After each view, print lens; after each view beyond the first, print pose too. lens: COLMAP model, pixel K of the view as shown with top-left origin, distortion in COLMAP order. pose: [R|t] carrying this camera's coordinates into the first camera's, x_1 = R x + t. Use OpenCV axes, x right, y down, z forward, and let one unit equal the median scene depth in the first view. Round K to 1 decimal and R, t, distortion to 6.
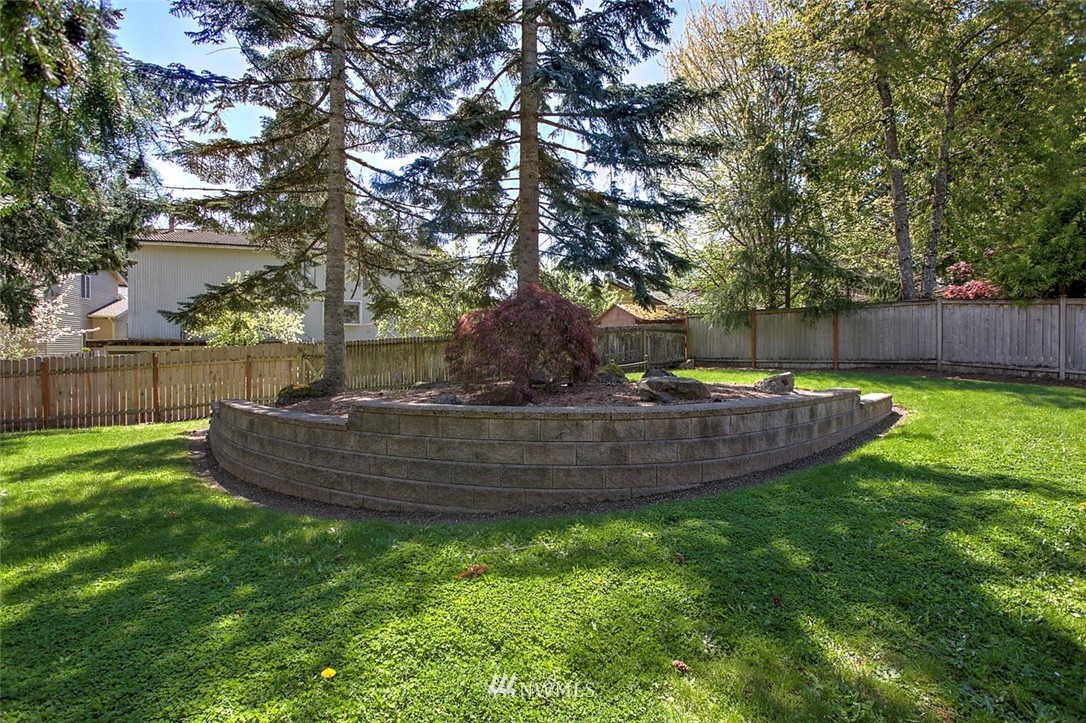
lens RADIAL K [[537.5, 0, 543.0], [0, 537.5, 361.5], [0, 0, 1]] dist [-0.000224, 0.000011]
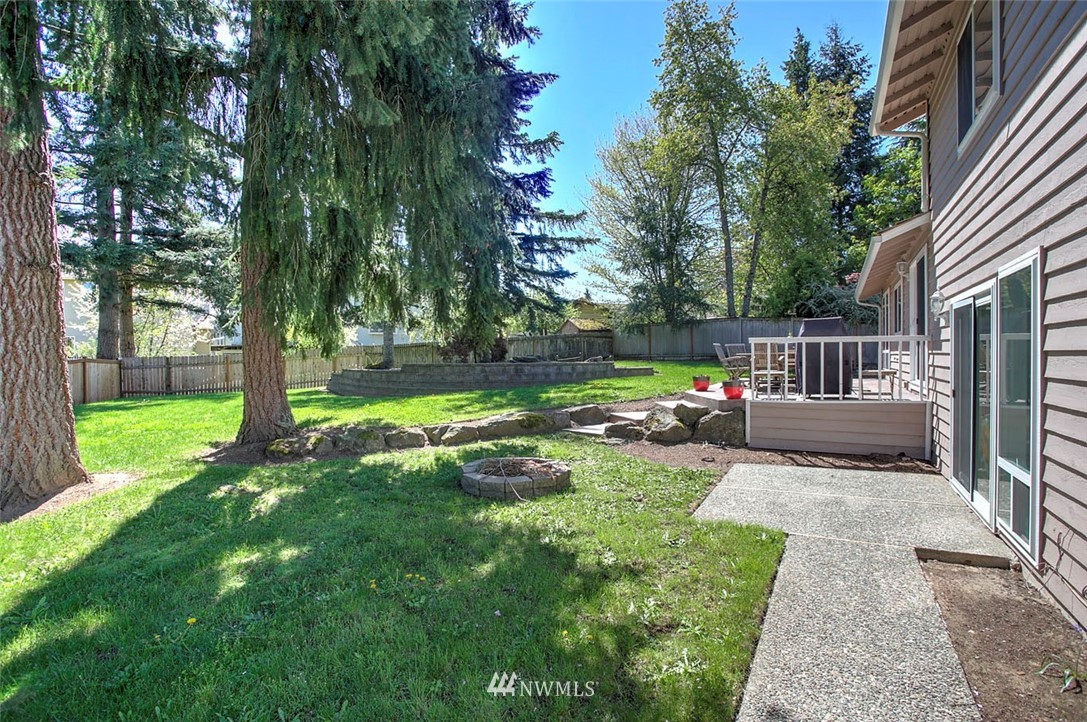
lens RADIAL K [[538.0, 0, 543.5], [0, 538.0, 361.0], [0, 0, 1]] dist [-0.000224, 0.000011]
pose [[0.998676, -0.004512, -0.051237, 0.275960], [0.003951, 0.999931, -0.011046, 0.049007], [0.051284, 0.010829, 0.998625, -0.925538]]
